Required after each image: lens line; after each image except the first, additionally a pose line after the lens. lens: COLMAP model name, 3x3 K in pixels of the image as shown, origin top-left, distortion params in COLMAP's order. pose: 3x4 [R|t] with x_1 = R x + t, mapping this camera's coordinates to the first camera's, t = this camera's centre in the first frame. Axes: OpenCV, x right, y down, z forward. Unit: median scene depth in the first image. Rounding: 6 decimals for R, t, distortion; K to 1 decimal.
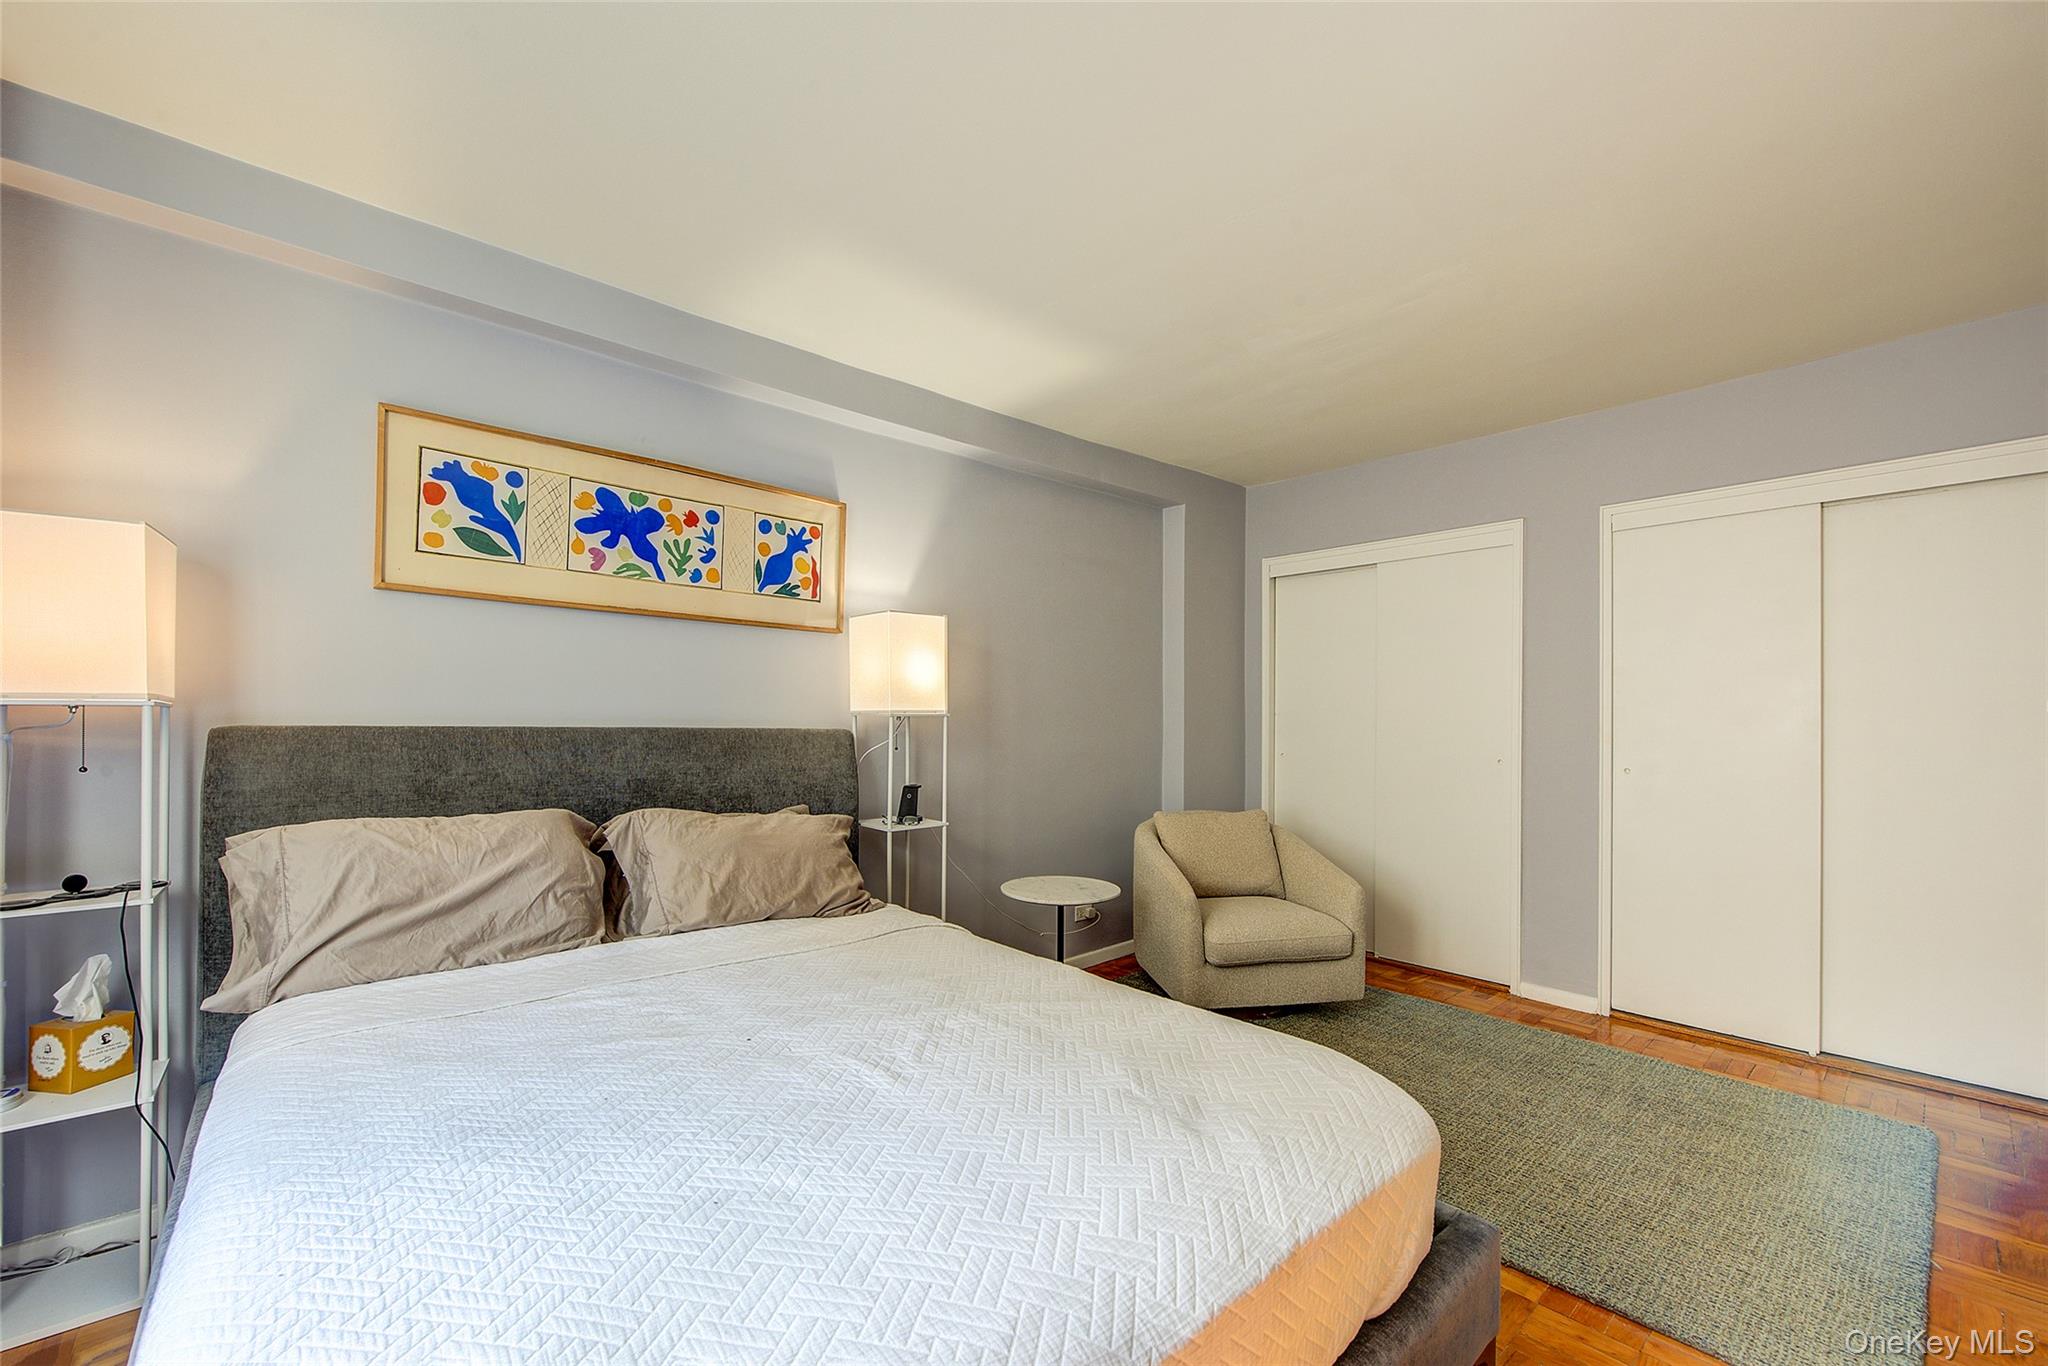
lens RADIAL K [[838.1, 0, 1019.4], [0, 838.1, 721.7], [0, 0, 1]] dist [-0.000083, -0.000079]
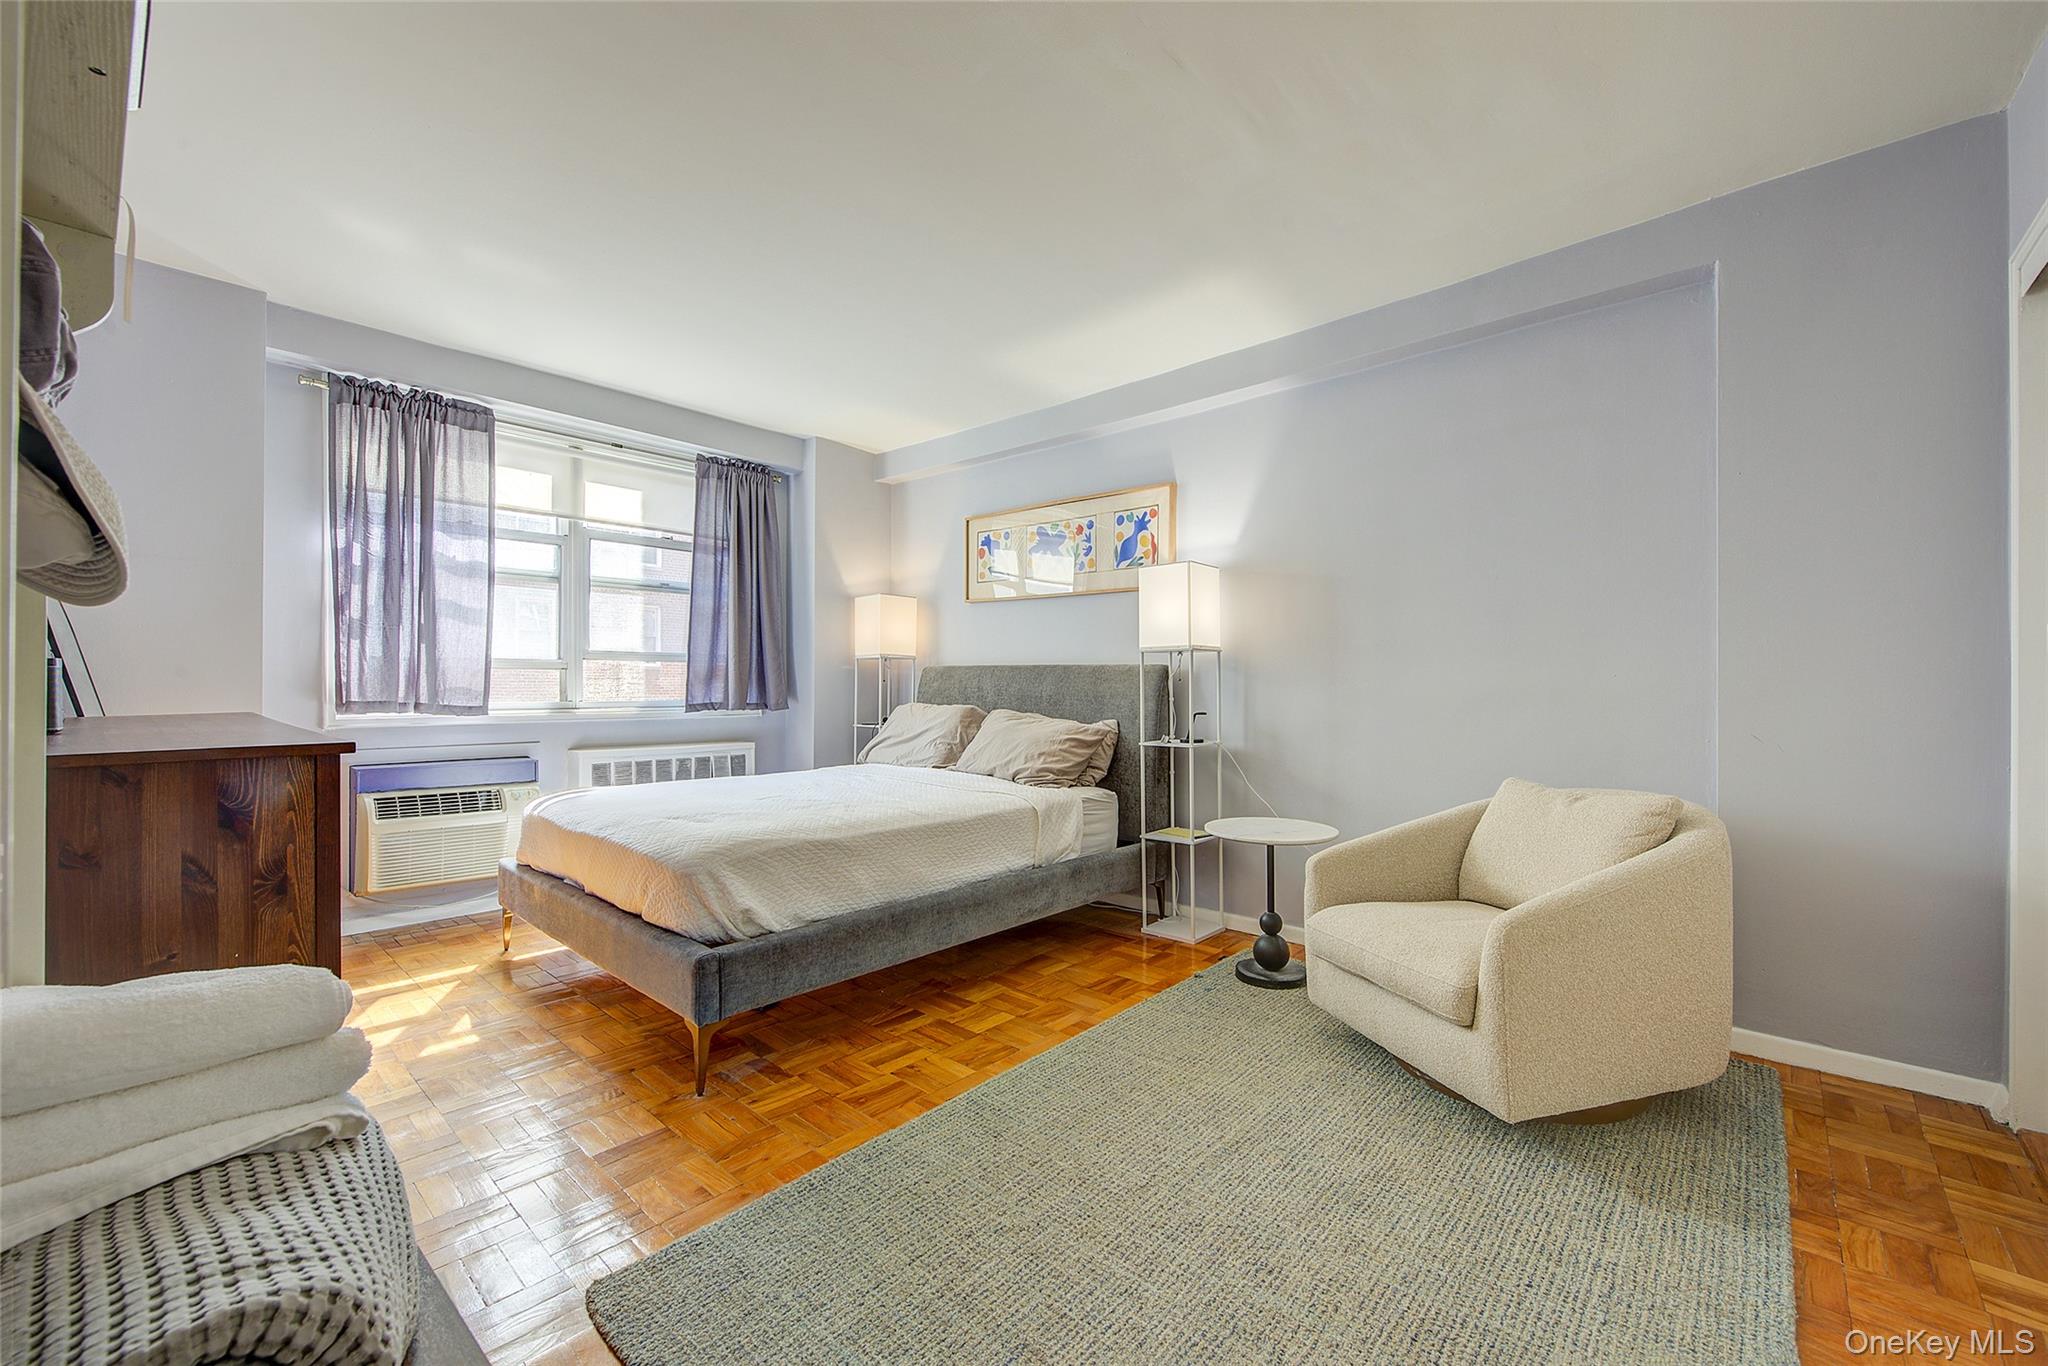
lens RADIAL K [[814.8, 0, 1034.1], [0, 814.8, 679.7], [0, 0, 1]] dist [0.000881, -0.000283]
pose [[0.118821, -0.007091, -0.992890, 1.095646], [0.001555, 0.999975, -0.006955, 0.045649], [0.992914, -0.000718, 0.118829, 0.738752]]
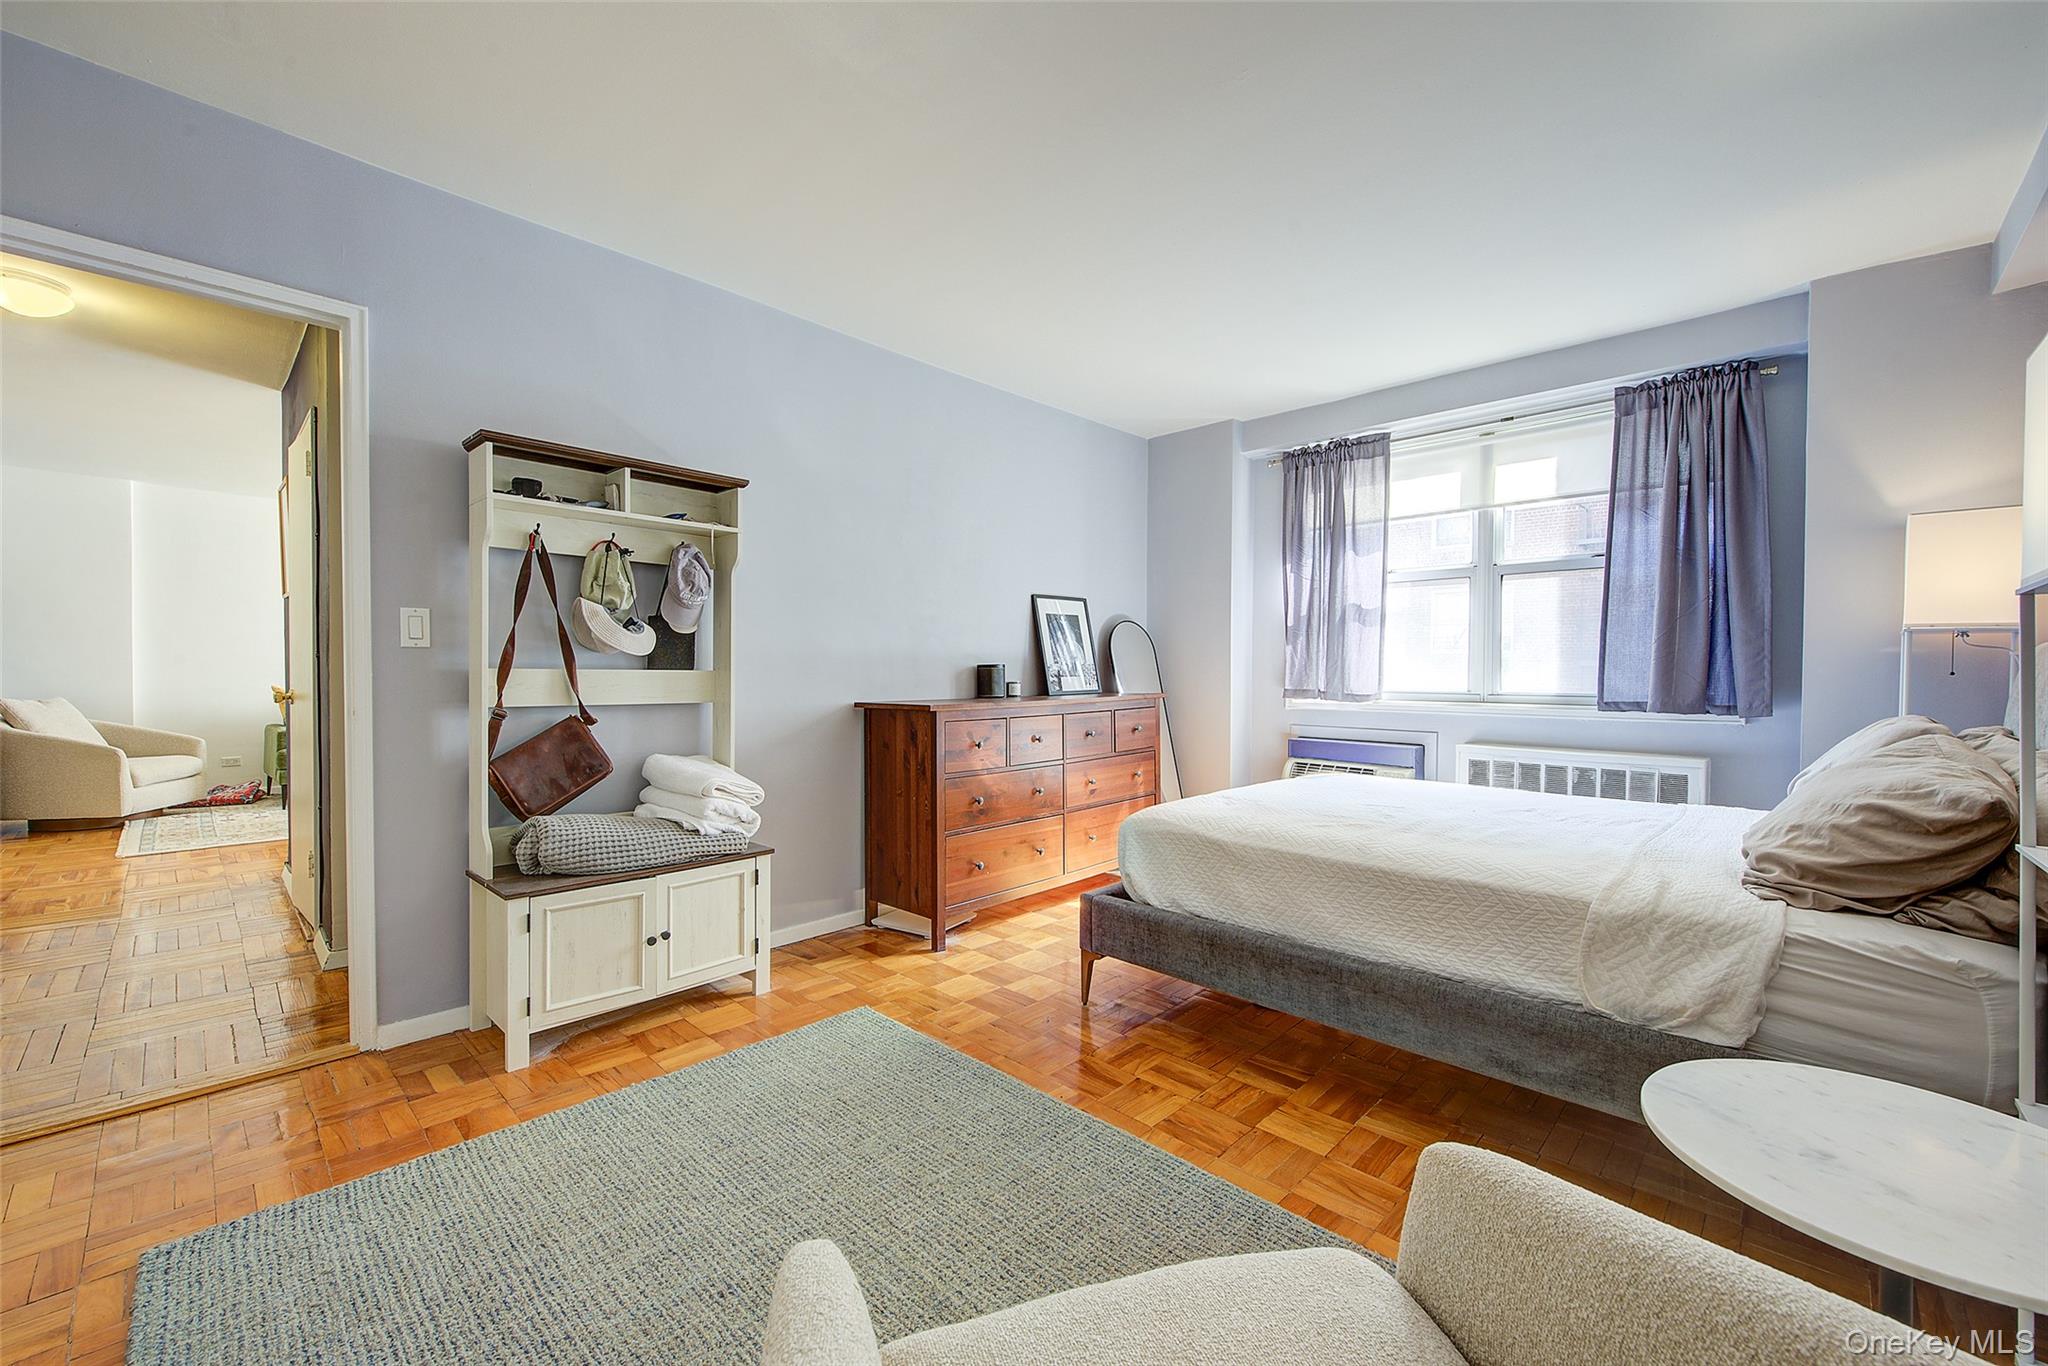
lens RADIAL K [[814.8, 0, 1034.1], [0, 814.8, 679.7], [0, 0, 1]] dist [0.000881, -0.000283]
pose [[-0.995995, -0.004258, -0.089309, 0.441964], [-0.004778, 0.999973, 0.005612, 0.042001], [0.089282, 0.006016, -0.995988, 1.468359]]
